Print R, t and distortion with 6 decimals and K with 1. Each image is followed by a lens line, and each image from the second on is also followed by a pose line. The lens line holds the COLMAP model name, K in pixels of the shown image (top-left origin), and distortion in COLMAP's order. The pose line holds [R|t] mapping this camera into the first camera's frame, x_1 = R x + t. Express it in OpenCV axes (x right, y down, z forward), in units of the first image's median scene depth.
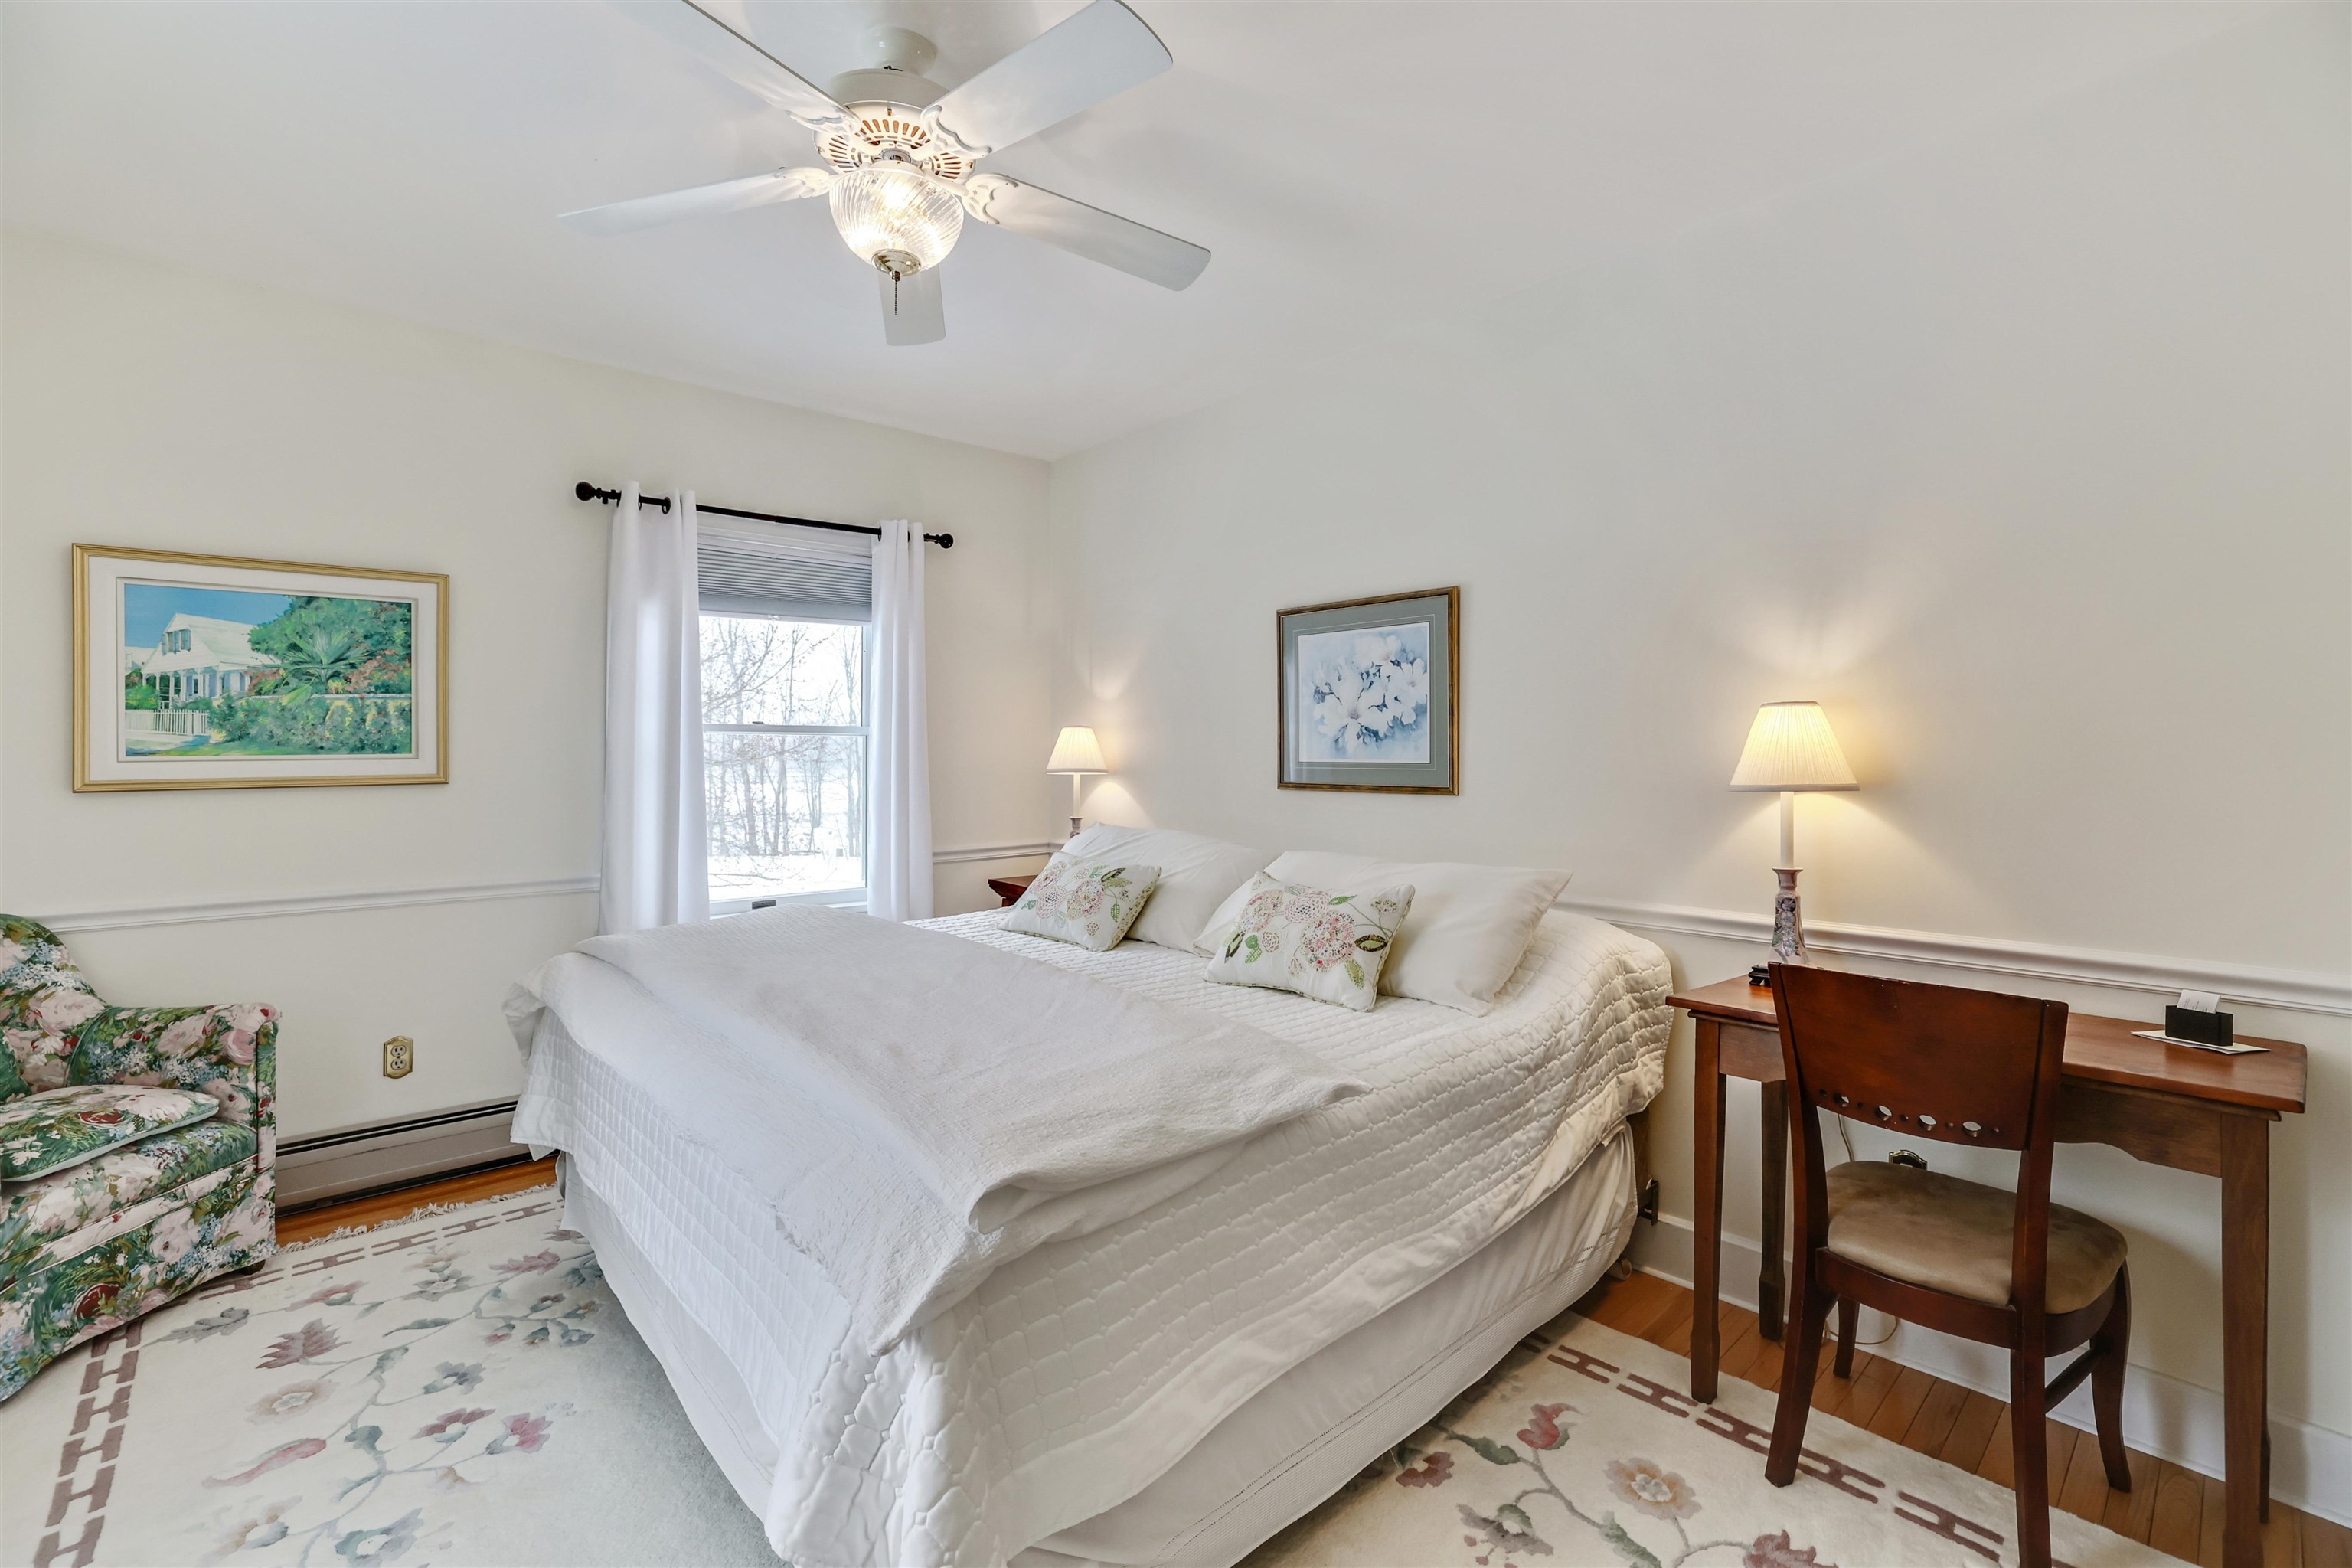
lens RADIAL K [[1051.9, 0, 1173.1], [0, 1051.9, 763.9], [0, 0, 1]] dist [-0.045932, 0.017483]
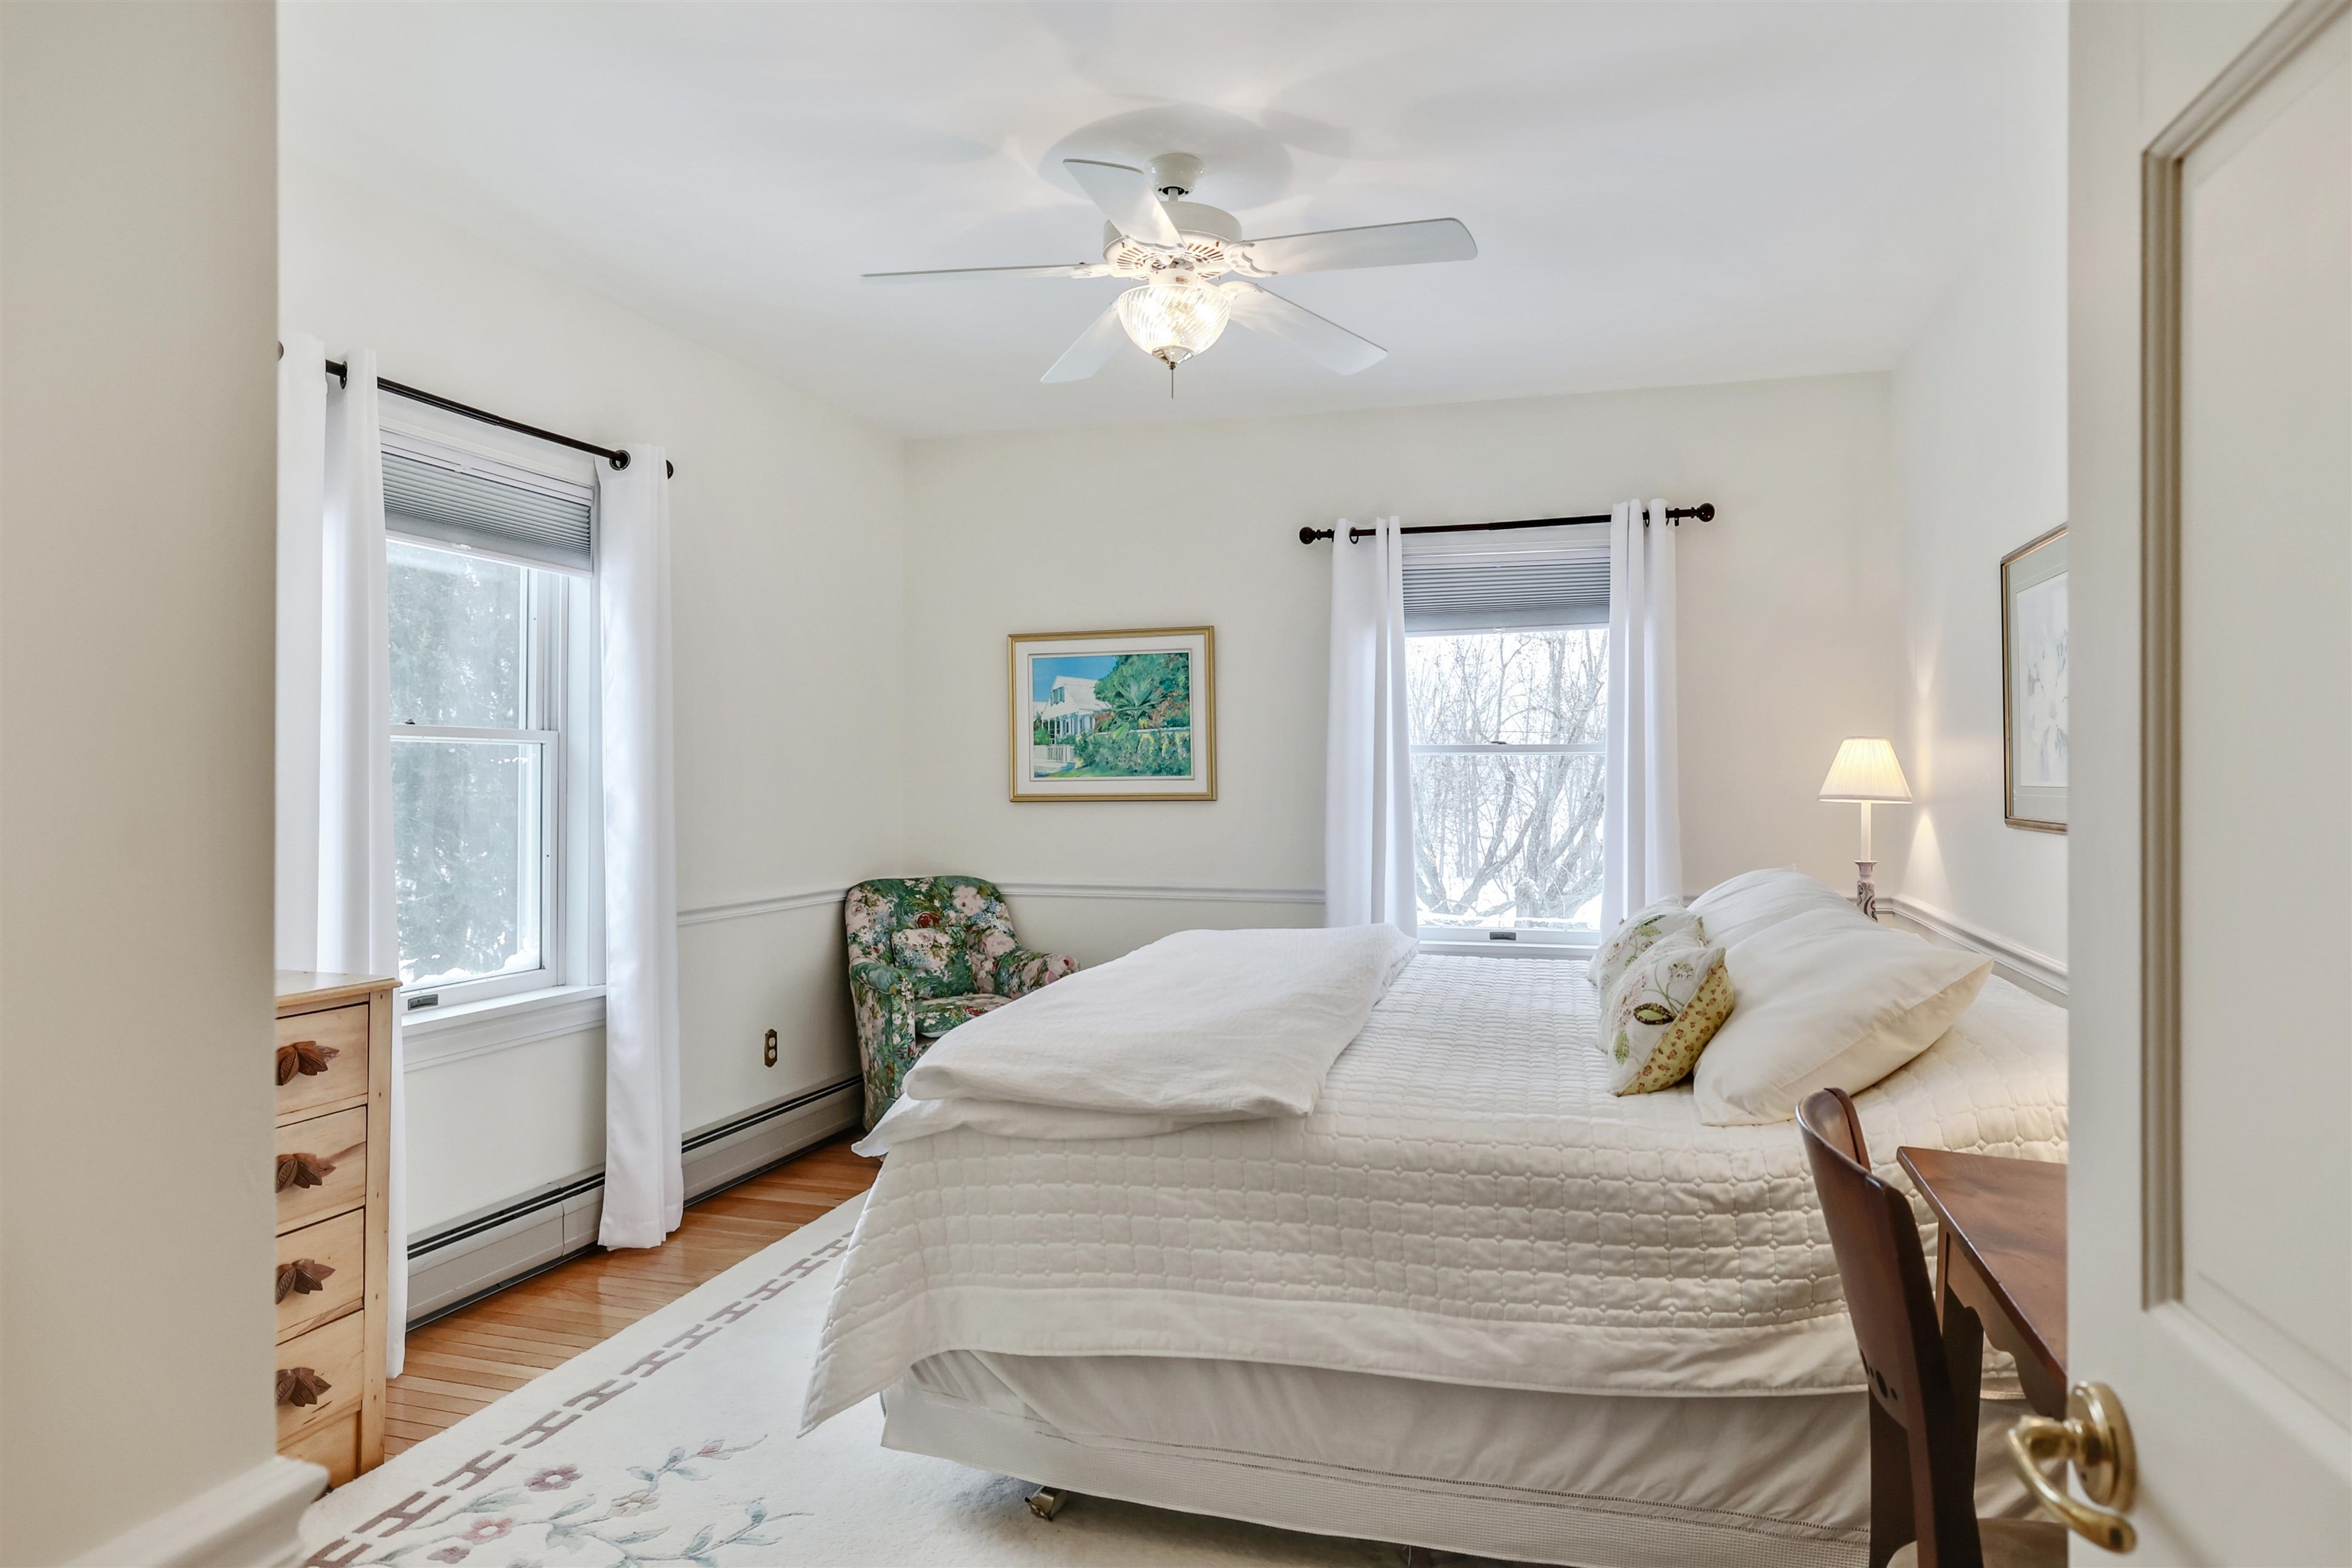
lens RADIAL K [[1422.9, 0, 1172.8], [0, 1422.9, 818.1], [0, 0, 1]] dist [-0.040298, -0.000569]
pose [[0.509268, 0.022695, -0.860309, 0.767799], [-0.008019, 0.999734, 0.021627, 0.004588], [0.860570, -0.004115, 0.509315, 0.133485]]
